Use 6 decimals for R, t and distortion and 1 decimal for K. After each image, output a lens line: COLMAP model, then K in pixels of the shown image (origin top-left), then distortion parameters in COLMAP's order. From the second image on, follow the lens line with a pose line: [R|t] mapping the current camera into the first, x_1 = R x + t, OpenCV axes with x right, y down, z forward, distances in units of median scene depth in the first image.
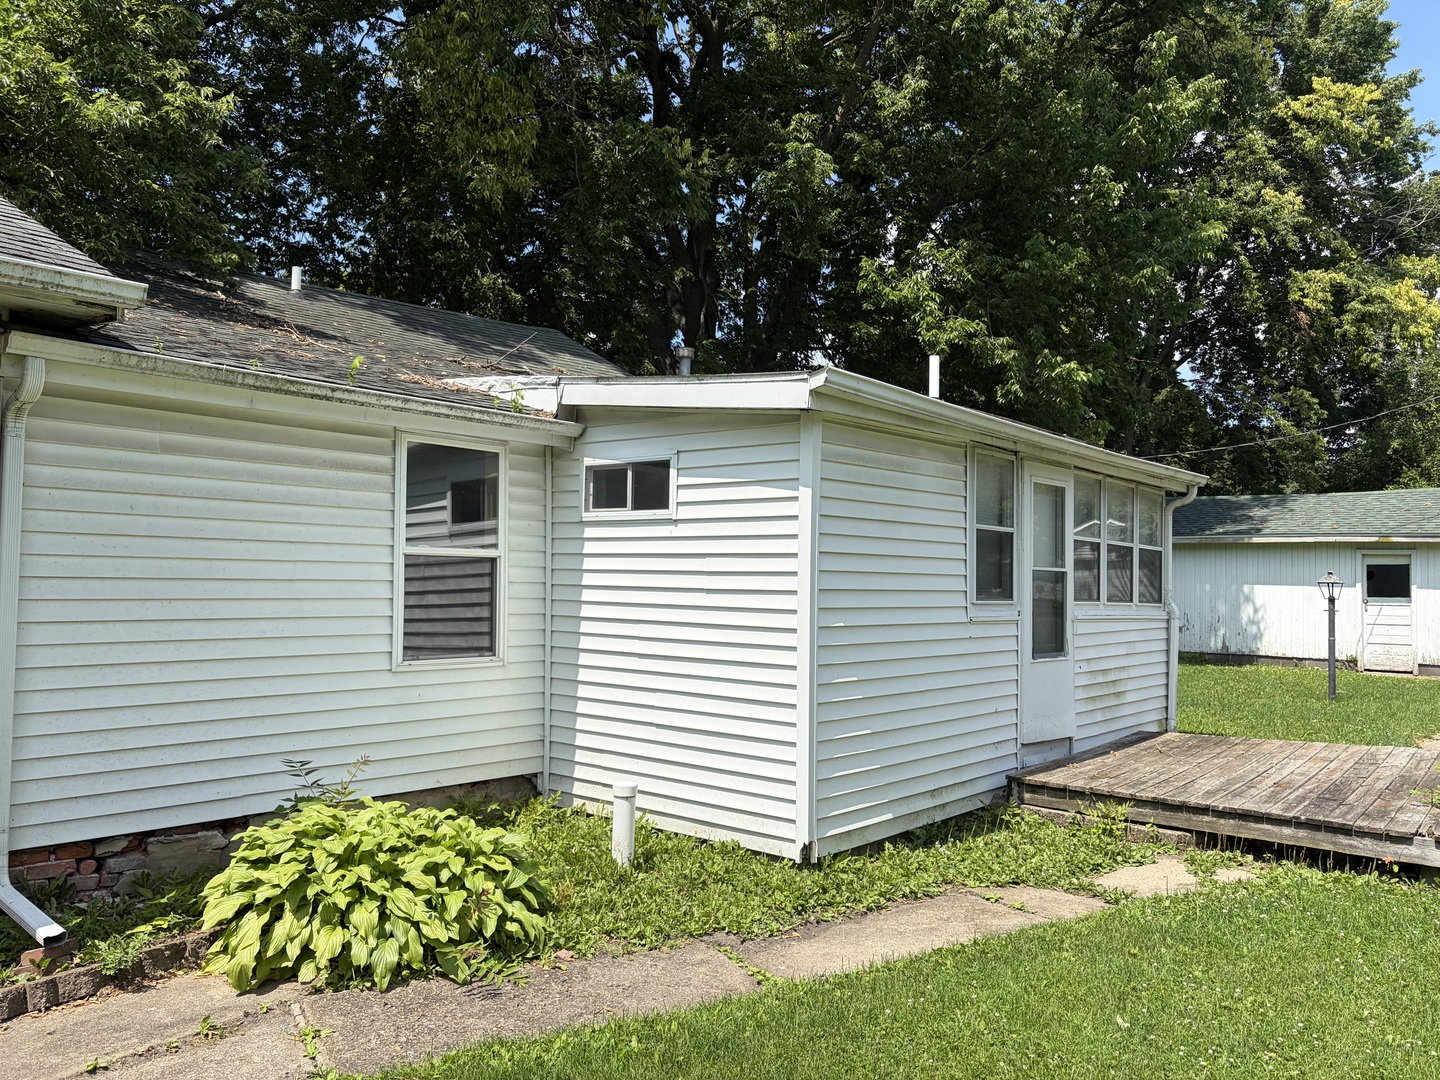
lens RADIAL K [[1100.8, 0, 724.4], [0, 1100.8, 542.7], [0, 0, 1]] dist [0.007324, -0.004223]
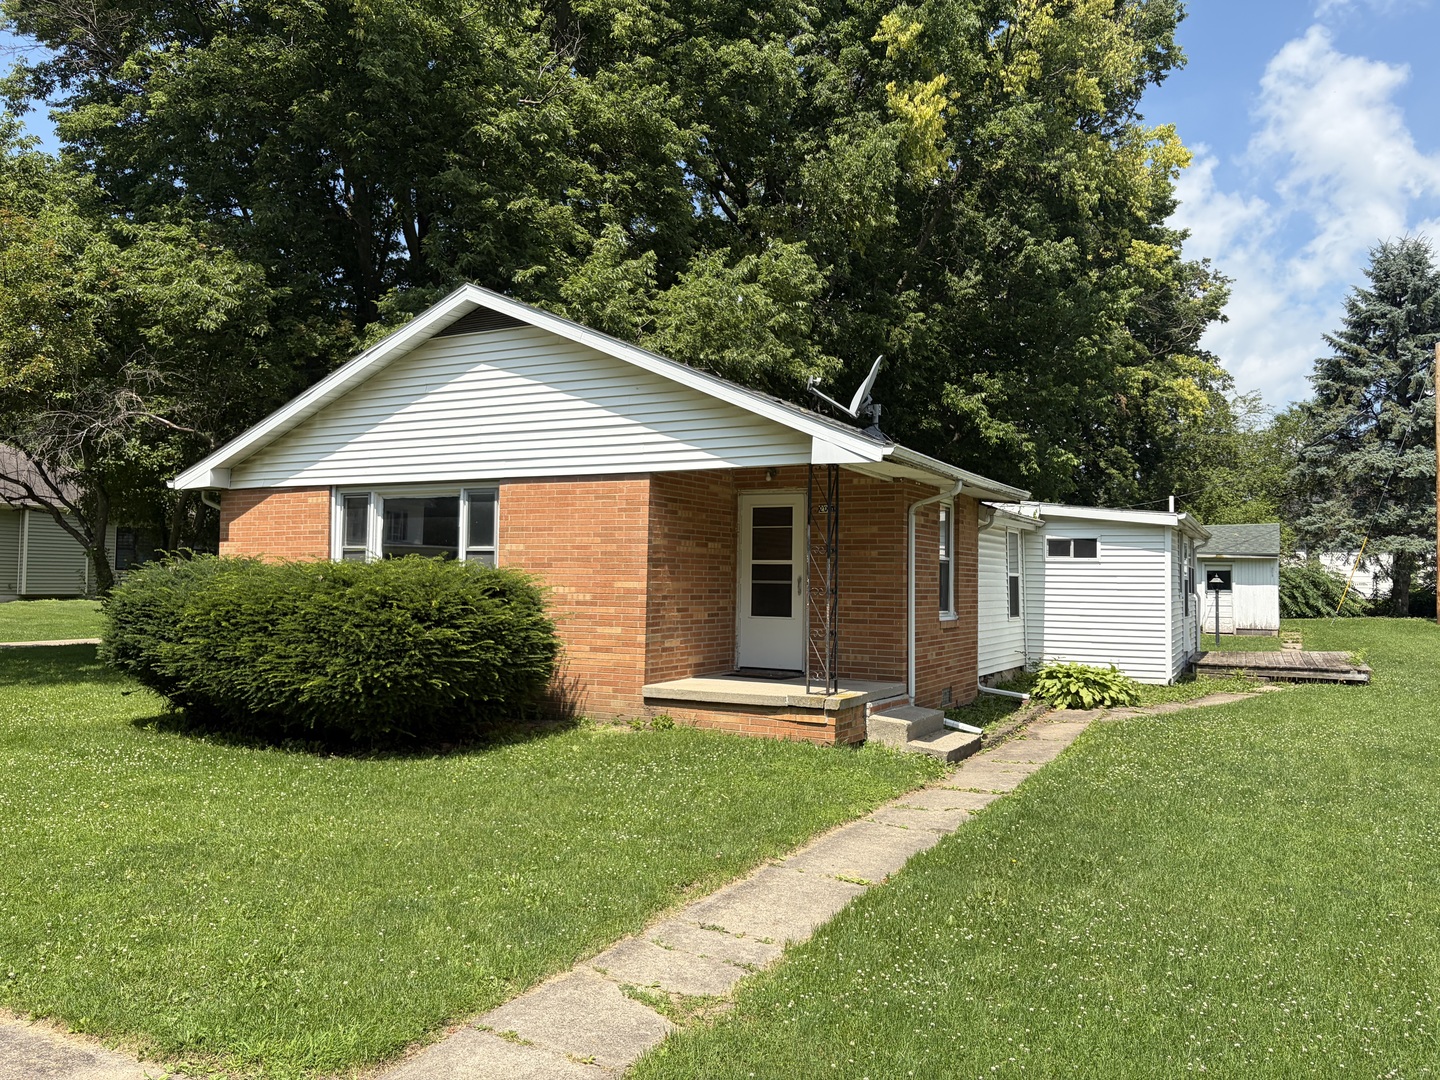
lens RADIAL K [[1100.8, 0, 715.2], [0, 1100.8, 538.5], [0, 0, 1]] dist [0.007324, -0.004223]
pose [[0.971847, 0.005833, 0.235542, -1.425362], [-0.006053, 0.999982, 0.000211, -0.066242], [-0.235536, -0.001631, 0.971864, -1.216729]]
